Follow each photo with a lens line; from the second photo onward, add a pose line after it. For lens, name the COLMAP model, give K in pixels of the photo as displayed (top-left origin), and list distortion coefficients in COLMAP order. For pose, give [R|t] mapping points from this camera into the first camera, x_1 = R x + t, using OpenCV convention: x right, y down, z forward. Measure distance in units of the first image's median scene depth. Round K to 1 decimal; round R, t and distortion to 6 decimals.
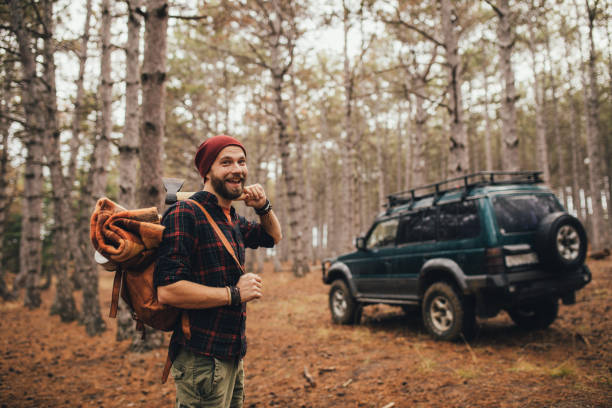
lens RADIAL K [[575.8, 0, 306.0], [0, 575.8, 204.0], [0, 0, 1]] dist [-0.054467, 0.072690]
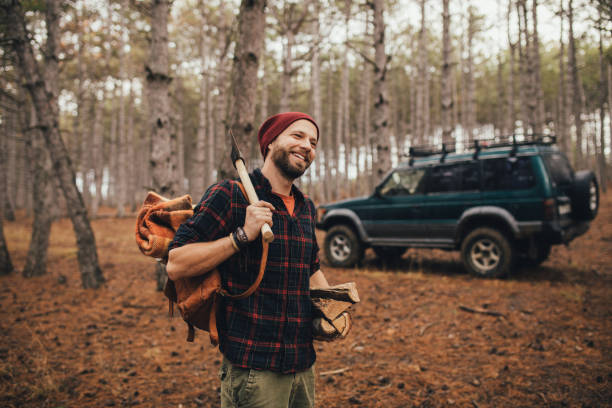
lens RADIAL K [[575.8, 0, 306.0], [0, 575.8, 204.0], [0, 0, 1]] dist [-0.054467, 0.072690]
pose [[0.921597, 0.020125, 0.387626, -0.535669], [-0.055030, 0.995342, 0.079161, 0.020163], [-0.384227, -0.094285, 0.918412, 0.102243]]
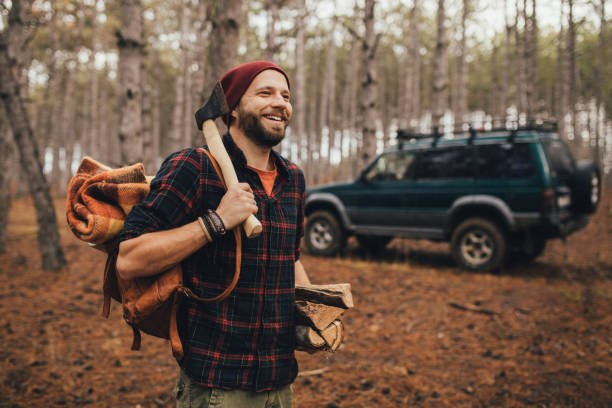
lens RADIAL K [[599.3, 0, 287.1], [0, 599.3, 203.0], [0, 0, 1]] dist [-0.035932, 0.018941]
pose [[0.919753, 0.038939, 0.390562, -0.521581], [-0.085787, 0.990952, 0.103225, 0.025898], [-0.383008, -0.128446, 0.914771, 0.135794]]
